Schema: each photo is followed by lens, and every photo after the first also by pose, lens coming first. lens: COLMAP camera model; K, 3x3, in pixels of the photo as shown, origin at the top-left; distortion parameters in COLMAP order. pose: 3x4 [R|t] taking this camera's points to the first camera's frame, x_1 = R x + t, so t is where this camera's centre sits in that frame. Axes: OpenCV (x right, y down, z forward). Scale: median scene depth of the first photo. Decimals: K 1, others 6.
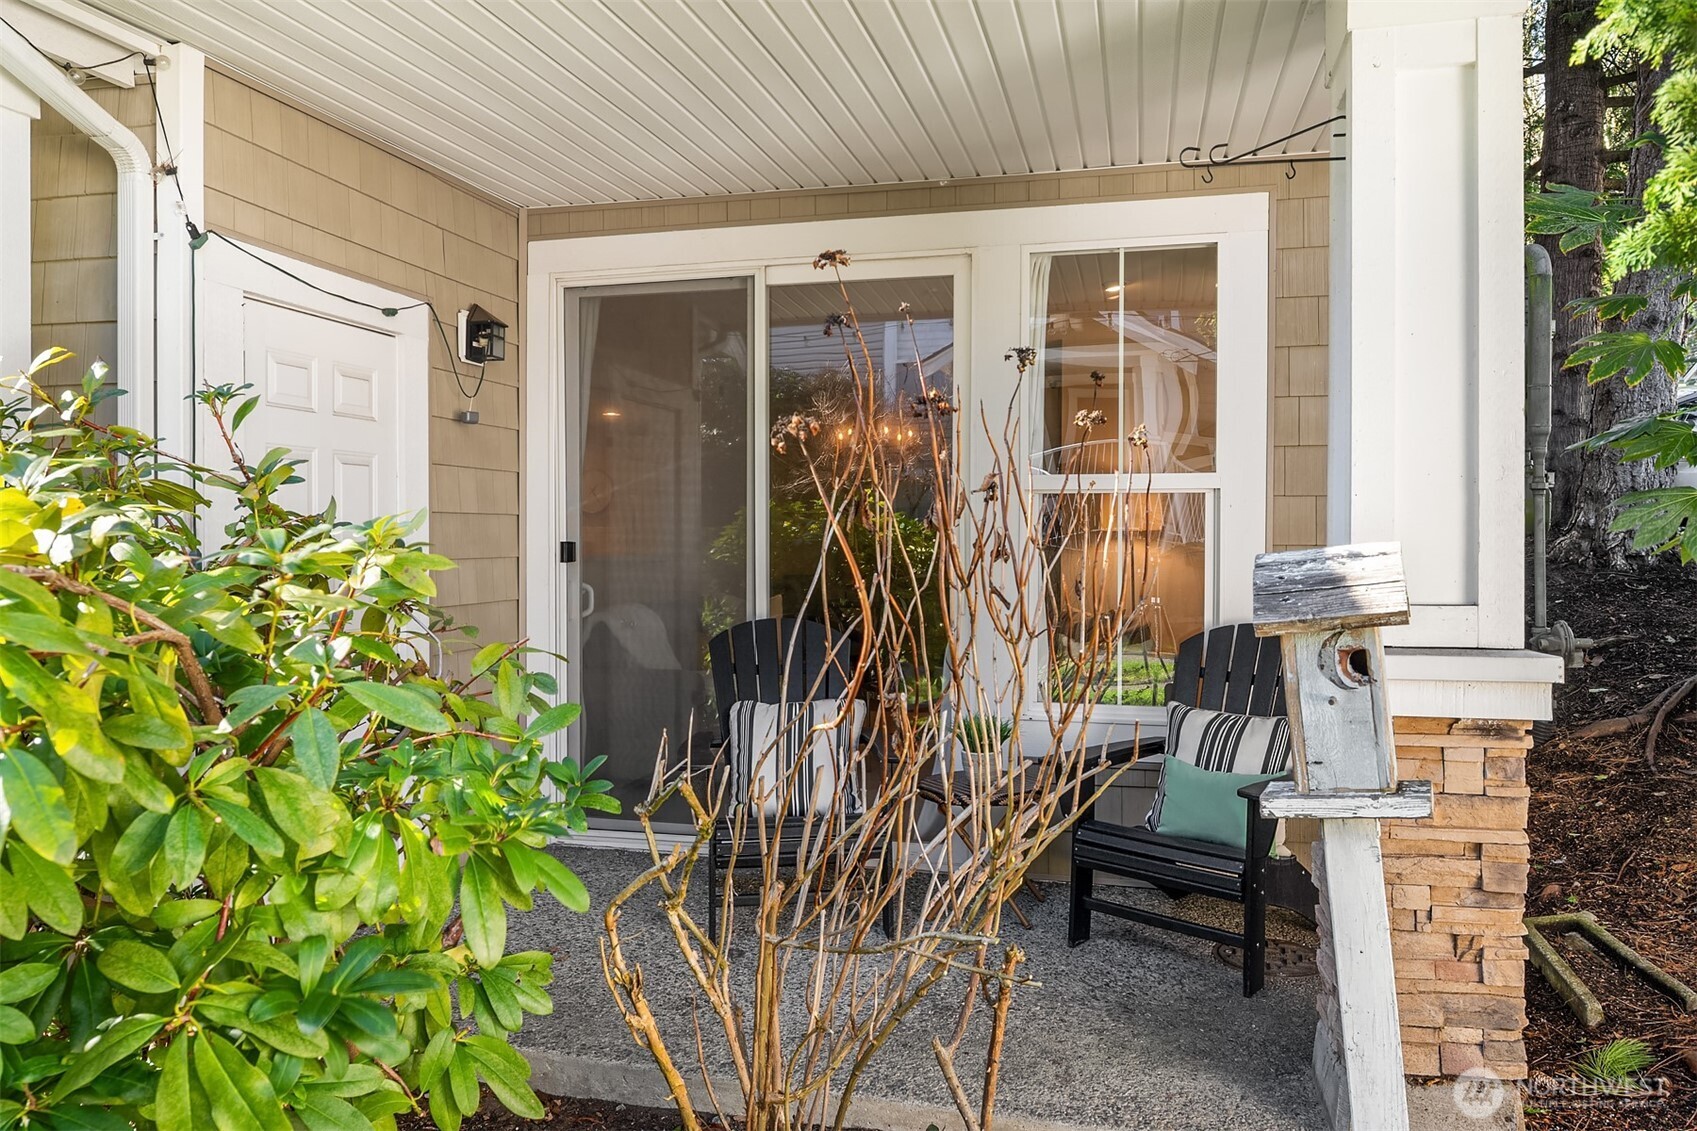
lens RADIAL K [[1177.1, 0, 848.5], [0, 1177.1, 565.5], [0, 0, 1]] dist [-0.001802, -0.000638]
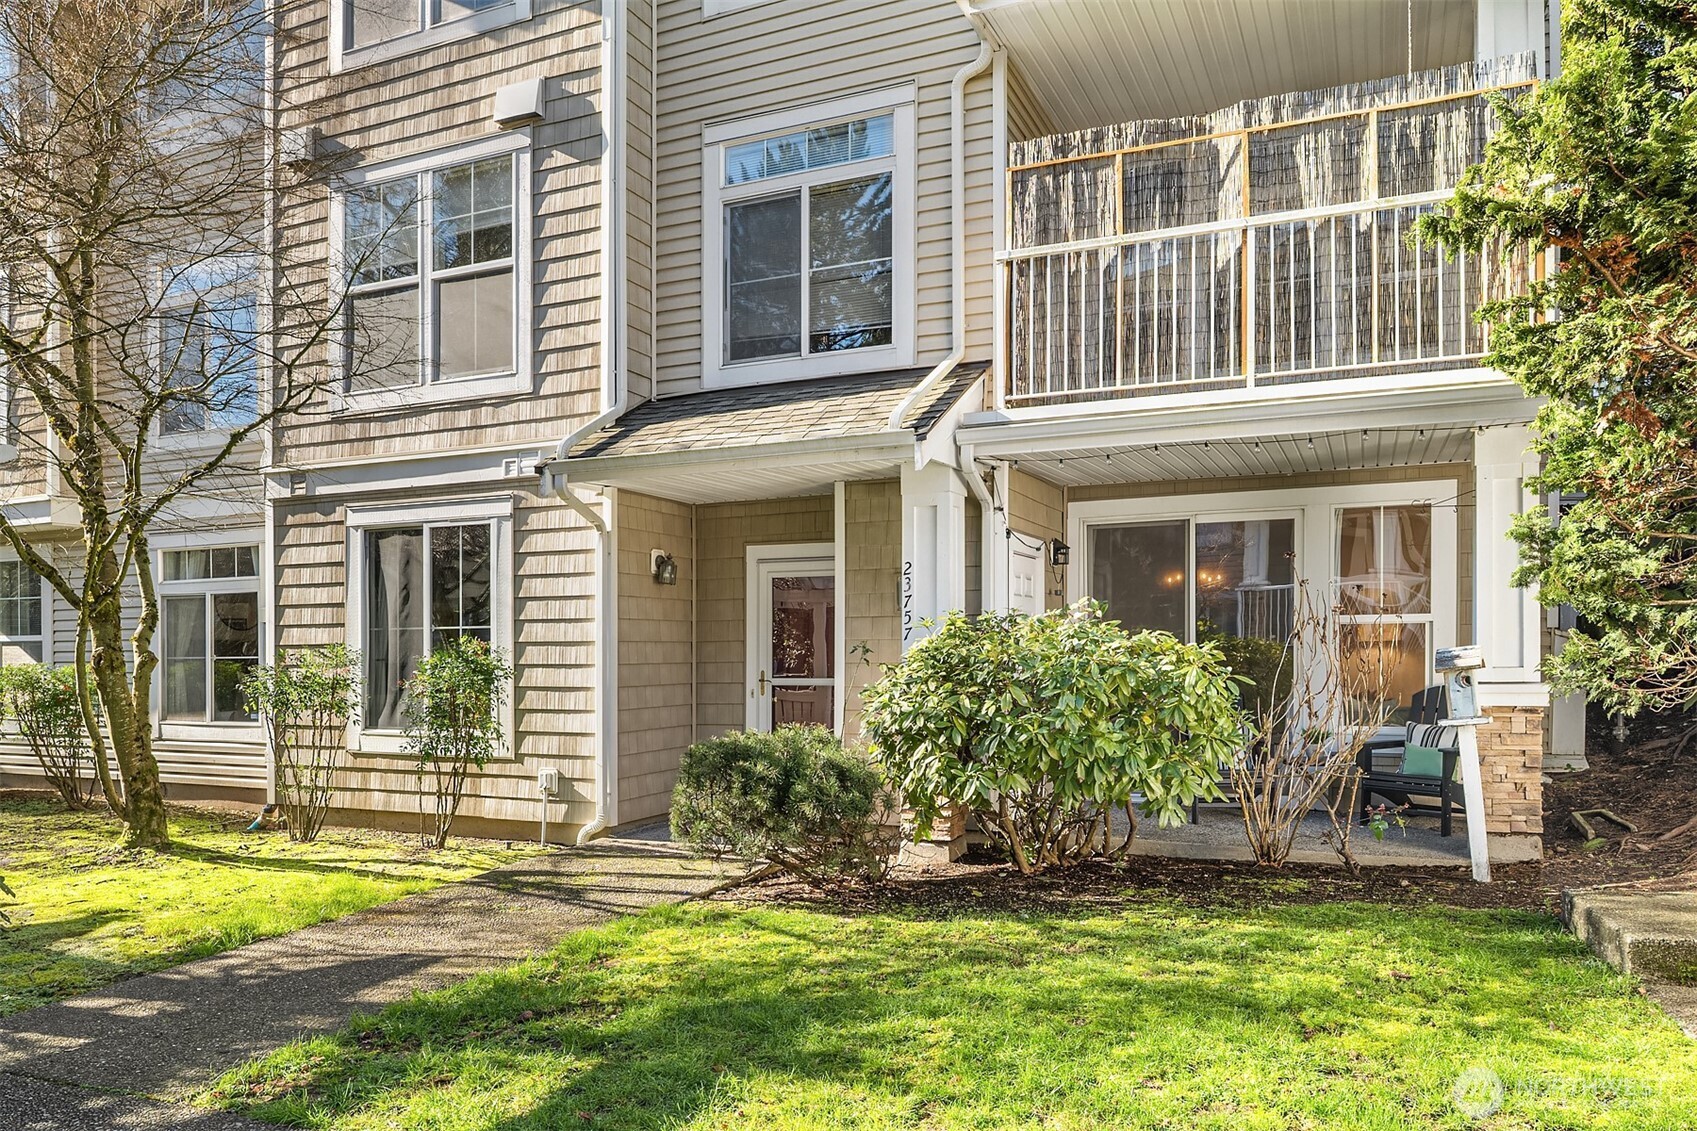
lens RADIAL K [[1165.3, 0, 849.7], [0, 1165.3, 681.4], [0, 0, 1]] dist [0.005444, -0.005926]
pose [[0.984759, -0.004775, -0.173862, -0.323936], [0.005245, 0.999984, 0.002246, 0.029117], [0.173848, -0.003124, 0.984768, -1.147680]]
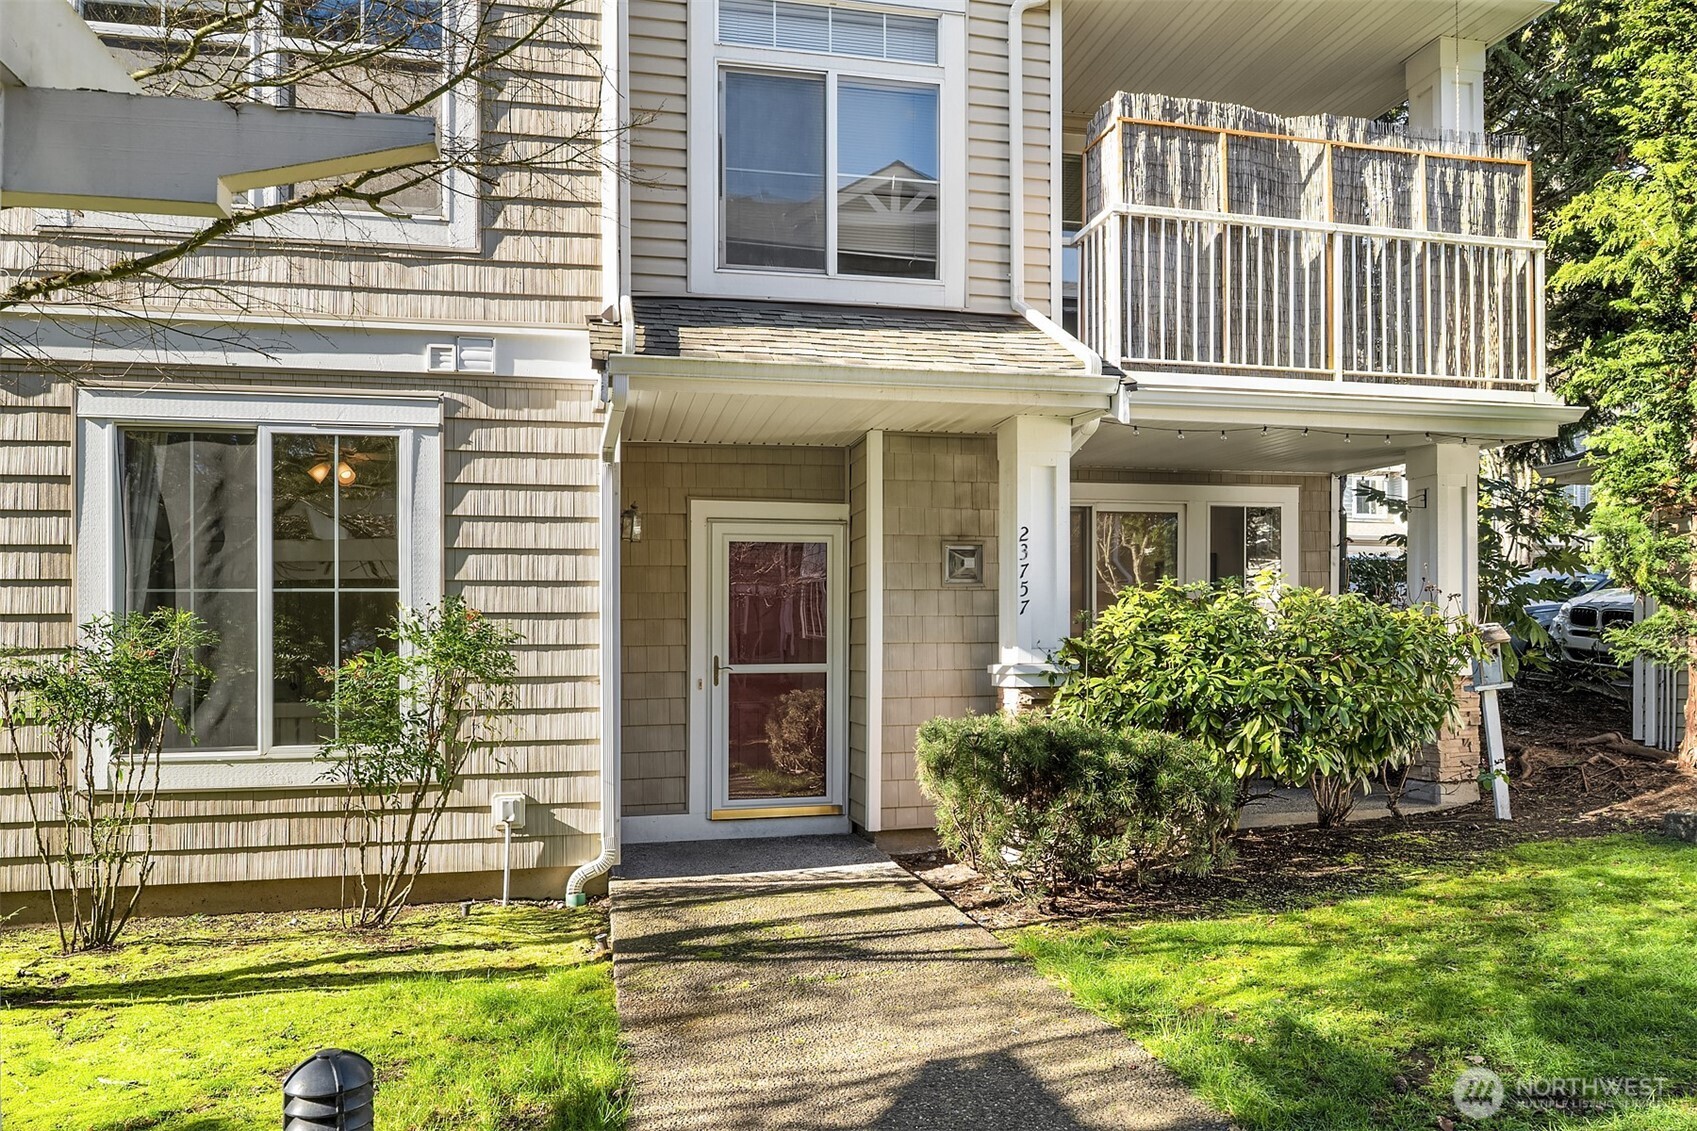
lens RADIAL K [[1149.4, 0, 846.0], [0, 1149.4, 686.3], [0, 0, 1]] dist [-0.003216, -0.001342]
pose [[0.897391, -0.024097, 0.440577, -1.452595], [0.024242, 0.999692, 0.005301, 0.054464], [-0.440570, 0.005923, 0.897699, -0.678797]]
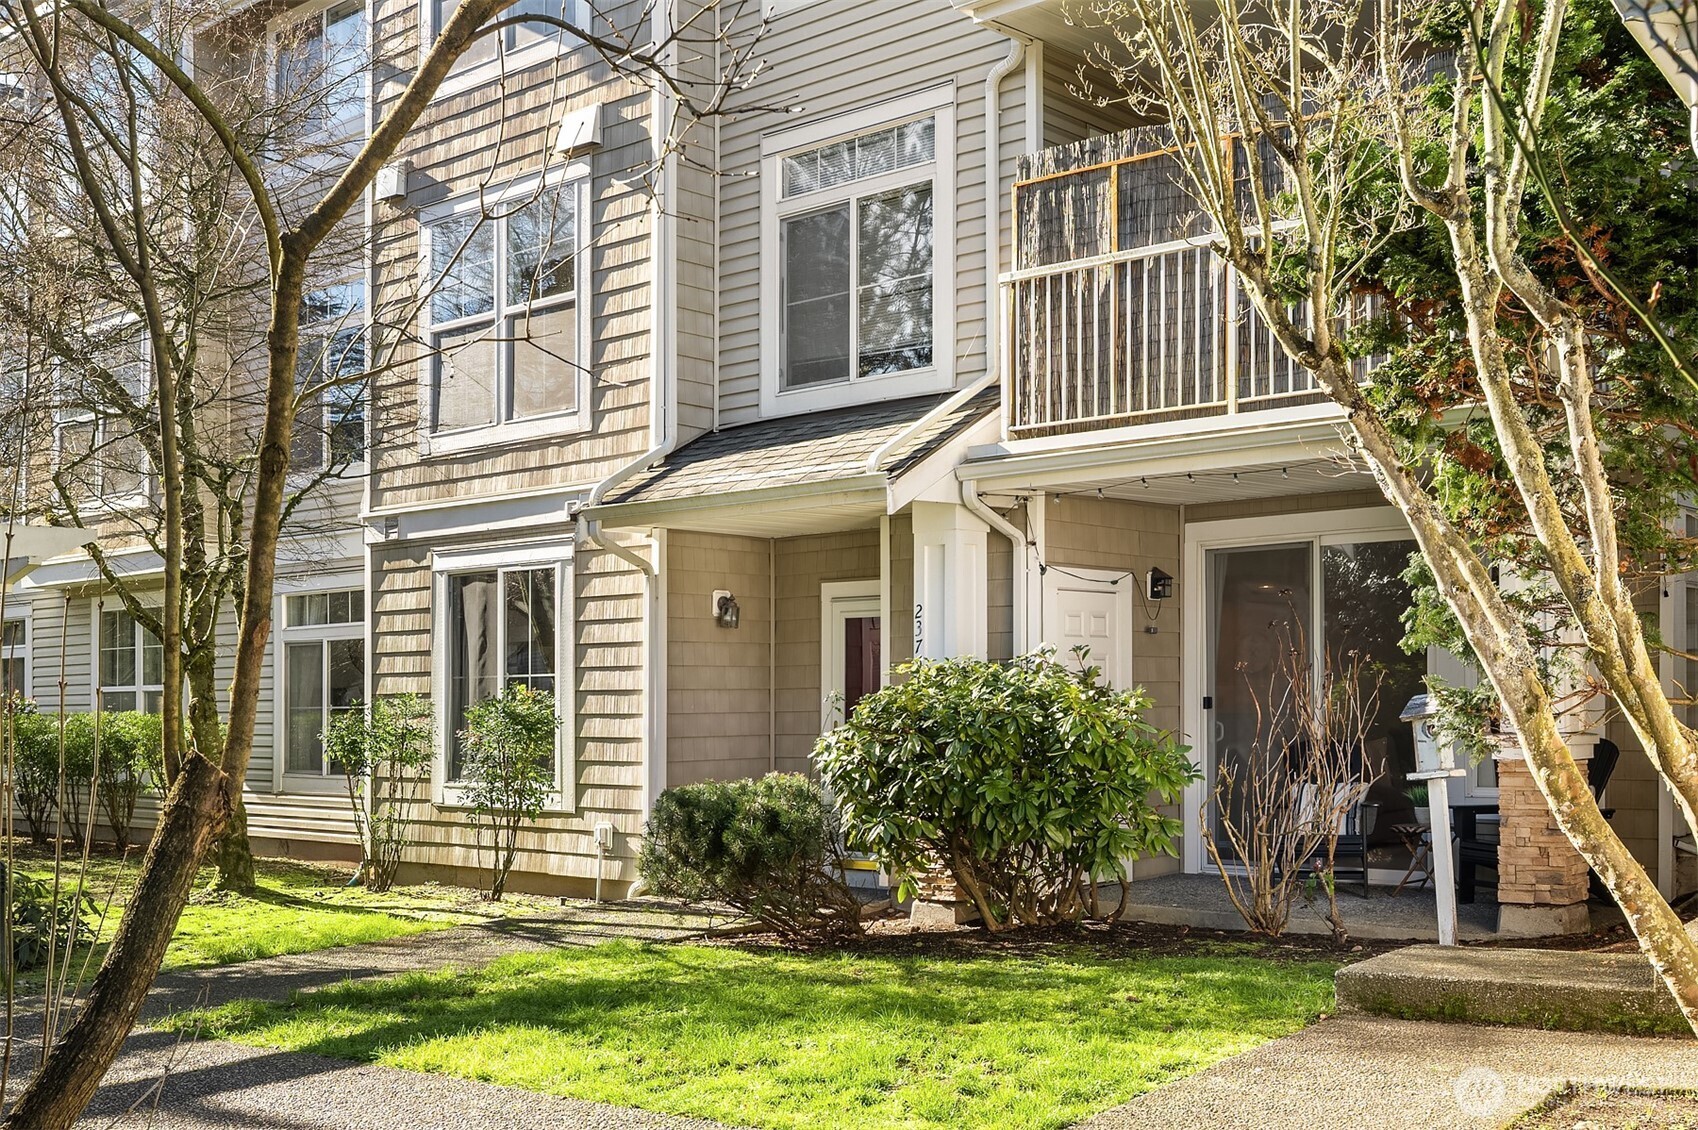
lens RADIAL K [[1786.0, 0, 848.1], [0, 1786.0, 713.1], [0, 0, 1]] dist [0.029648, 0.027153]
pose [[0.891084, -0.008523, -0.453758, 0.522155], [0.001396, 0.999870, -0.016039, 0.048218], [0.453836, 0.013659, 0.890980, -1.709982]]
